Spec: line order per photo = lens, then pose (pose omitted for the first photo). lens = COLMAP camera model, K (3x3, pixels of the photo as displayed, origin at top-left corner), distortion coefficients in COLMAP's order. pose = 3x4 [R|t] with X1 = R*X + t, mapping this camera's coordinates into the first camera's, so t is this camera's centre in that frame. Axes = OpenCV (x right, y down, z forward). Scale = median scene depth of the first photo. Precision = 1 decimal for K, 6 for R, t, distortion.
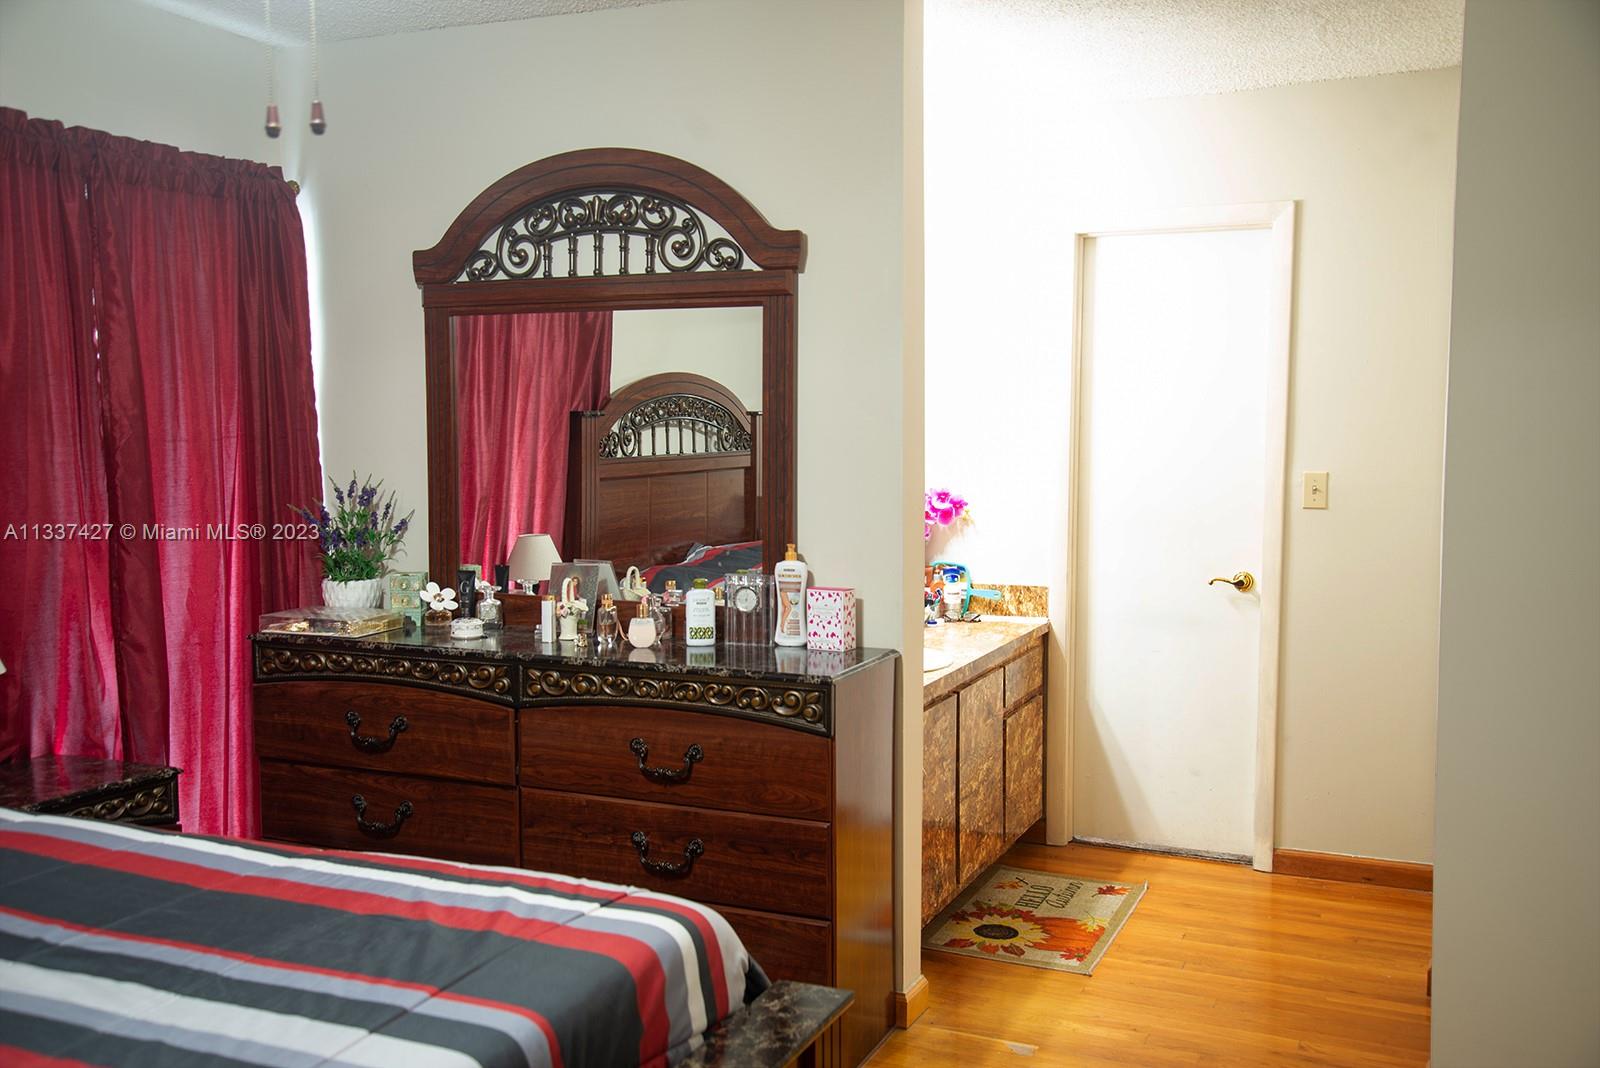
lens RADIAL K [[1492.8, 0, 789.0], [0, 1492.8, 548.8], [0, 0, 1]] dist [0.060081, 0.000000]
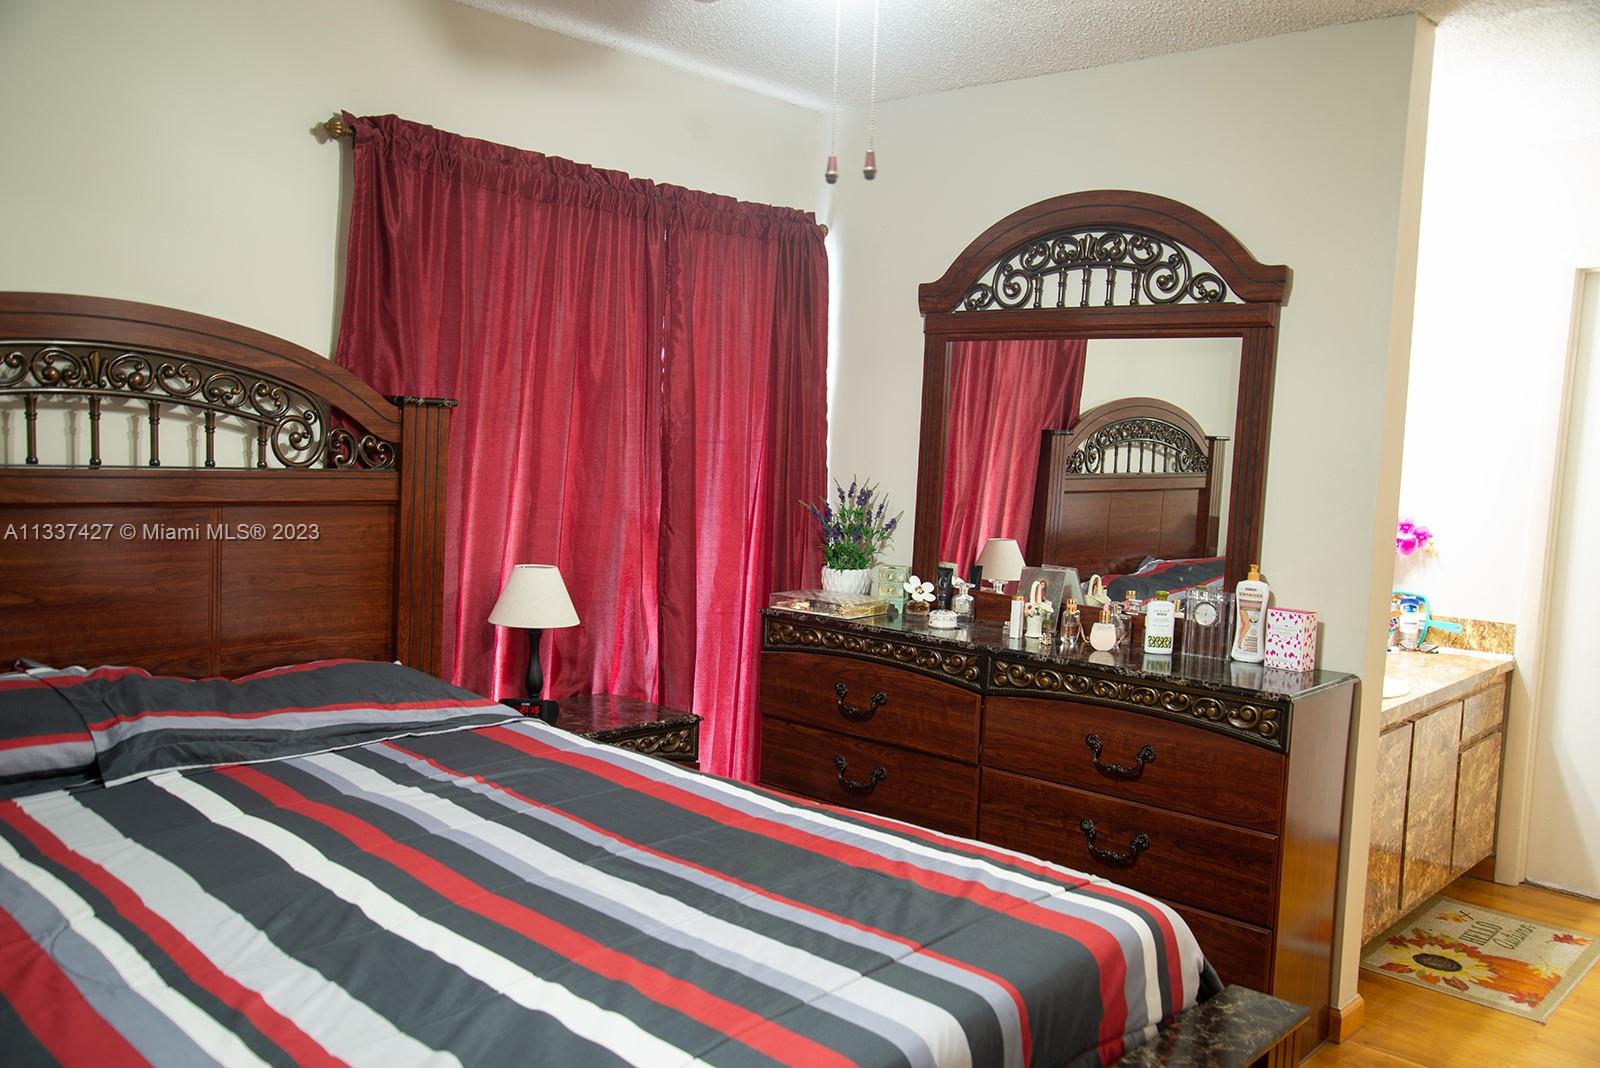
lens RADIAL K [[1330.1, 0, 800.7], [0, 1330.1, 538.8], [0, 0, 1]] dist [-0.003984, 0.036031]
pose [[0.952055, 0.063721, -0.299217, -0.022319], [-0.066399, 0.997792, 0.001218, -0.001206], [0.298634, 0.018708, 0.954184, 0.016214]]
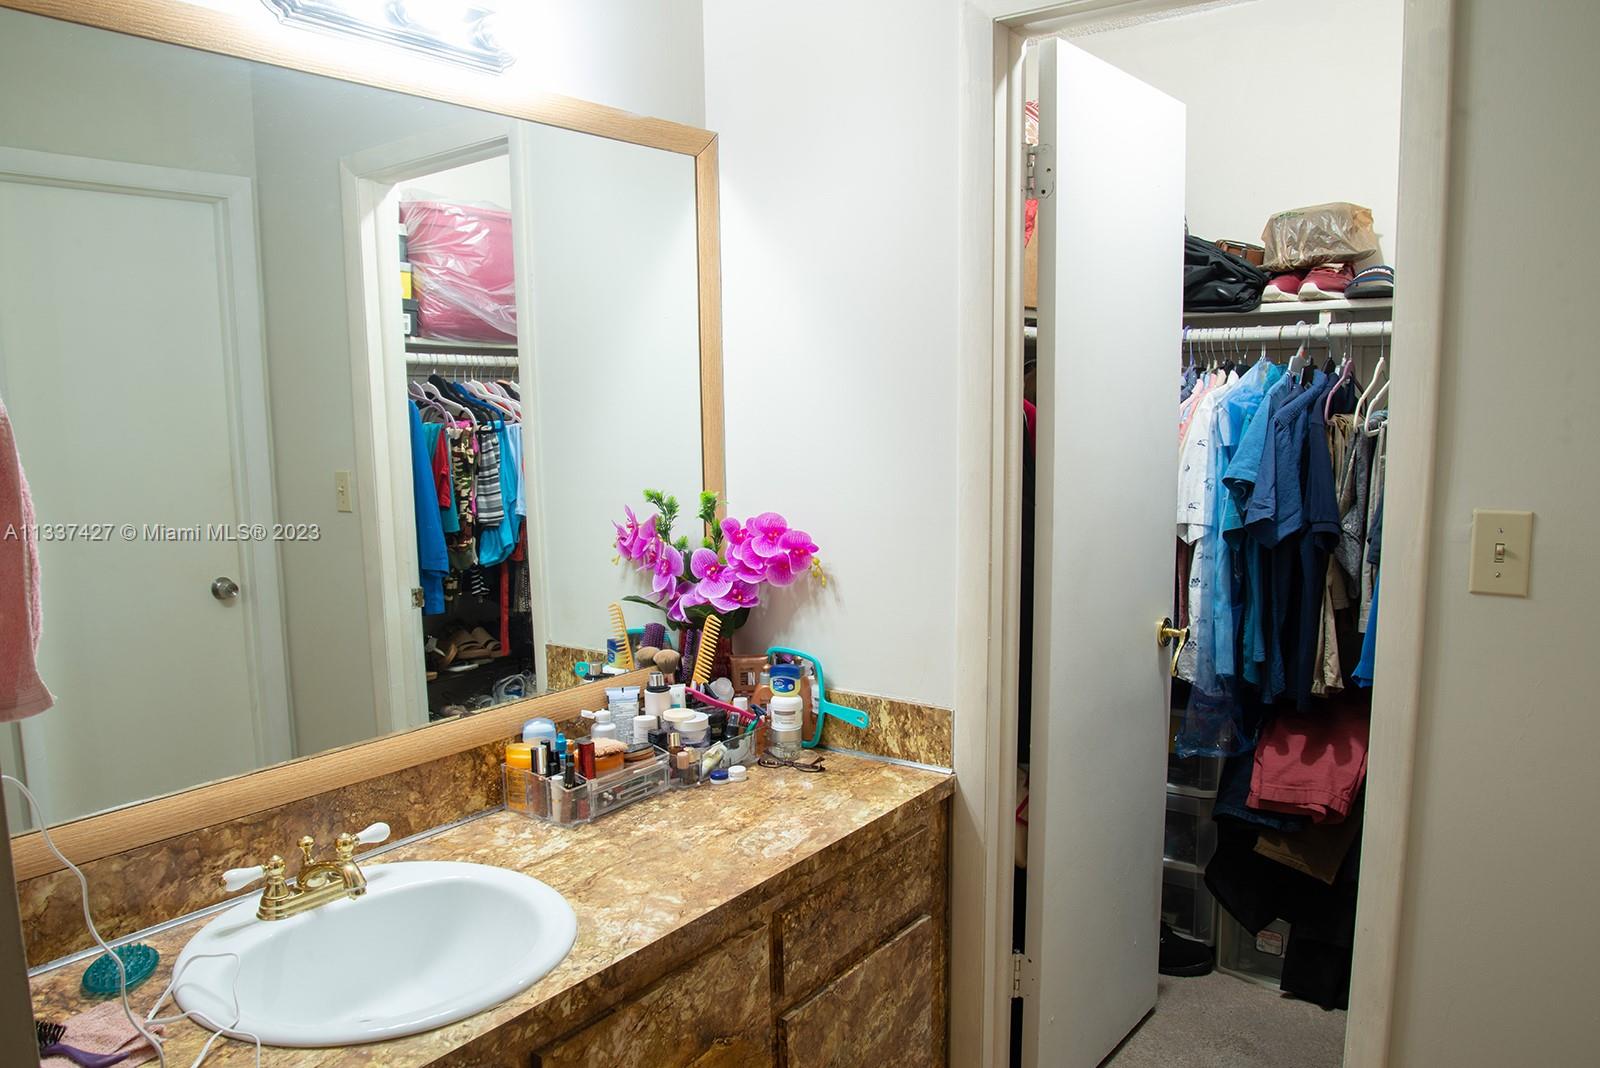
lens RADIAL K [[1123.5, 0, 810.1], [0, 1123.5, 545.3], [0, 0, 1]] dist [-0.081876, 0.025090]
pose [[0.974617, 0.012330, -0.223540, 0.267455], [-0.001890, 0.998900, 0.046854, -0.064702], [0.223872, -0.045242, 0.973568, 0.768000]]
